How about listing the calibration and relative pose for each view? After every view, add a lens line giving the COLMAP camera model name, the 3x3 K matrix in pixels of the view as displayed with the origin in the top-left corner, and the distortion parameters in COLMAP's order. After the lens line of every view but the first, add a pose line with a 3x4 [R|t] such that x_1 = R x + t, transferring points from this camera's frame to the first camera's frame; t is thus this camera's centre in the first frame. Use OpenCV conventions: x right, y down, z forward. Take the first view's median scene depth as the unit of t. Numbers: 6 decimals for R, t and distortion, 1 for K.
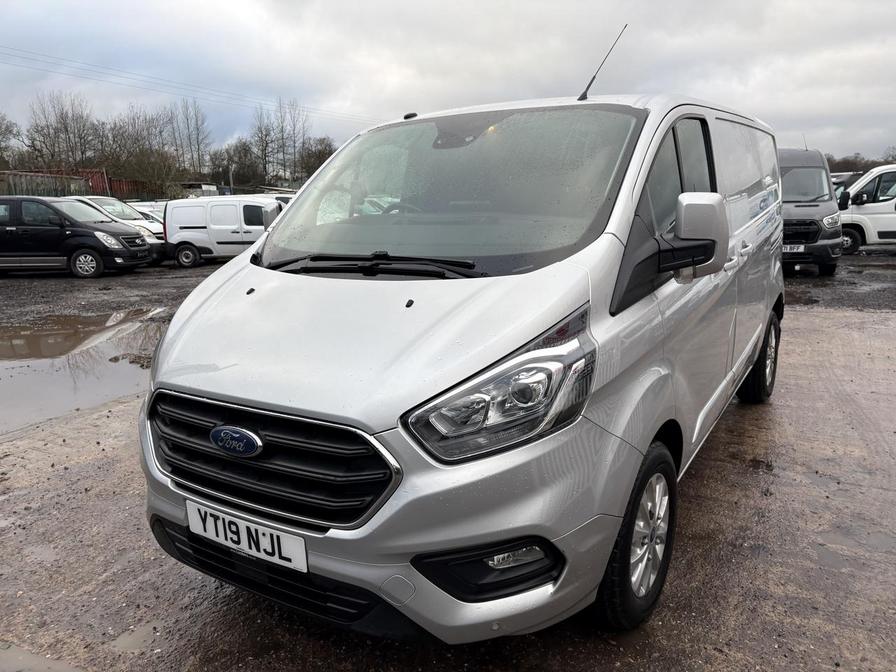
lens RADIAL K [[679.2, 0, 447.2], [0, 679.2, 337.5], [0, 0, 1]] dist [-0.015813, -0.001567]
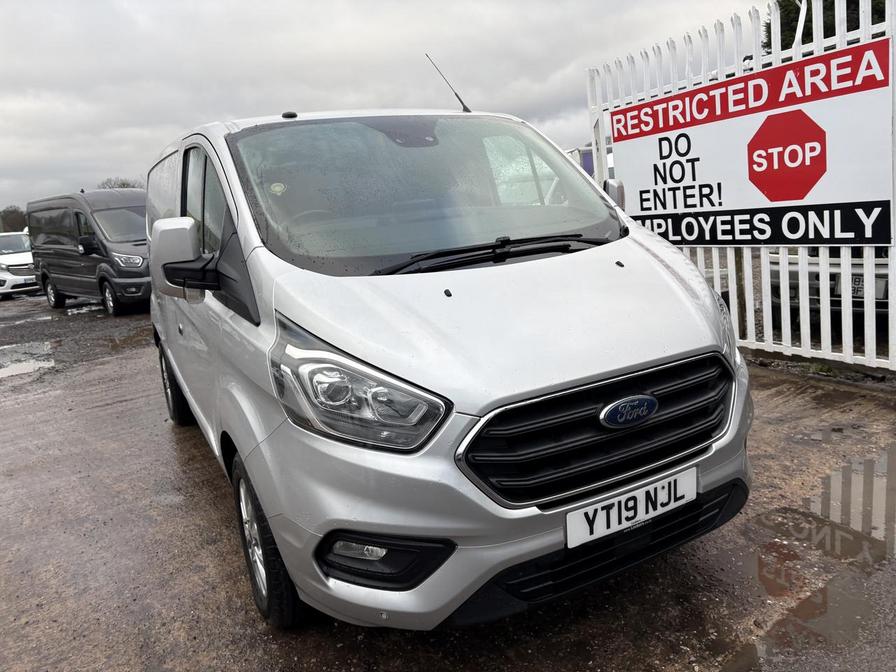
lens RADIAL K [[679.2, 0, 447.1], [0, 679.2, 335.0], [0, 0, 1]] dist [-0.015813, -0.001567]
pose [[0.487942, -0.183586, 0.853351, -1.231047], [0.250322, 0.965999, 0.064687, -0.084111], [-0.836212, 0.182049, 0.517307, 0.667642]]
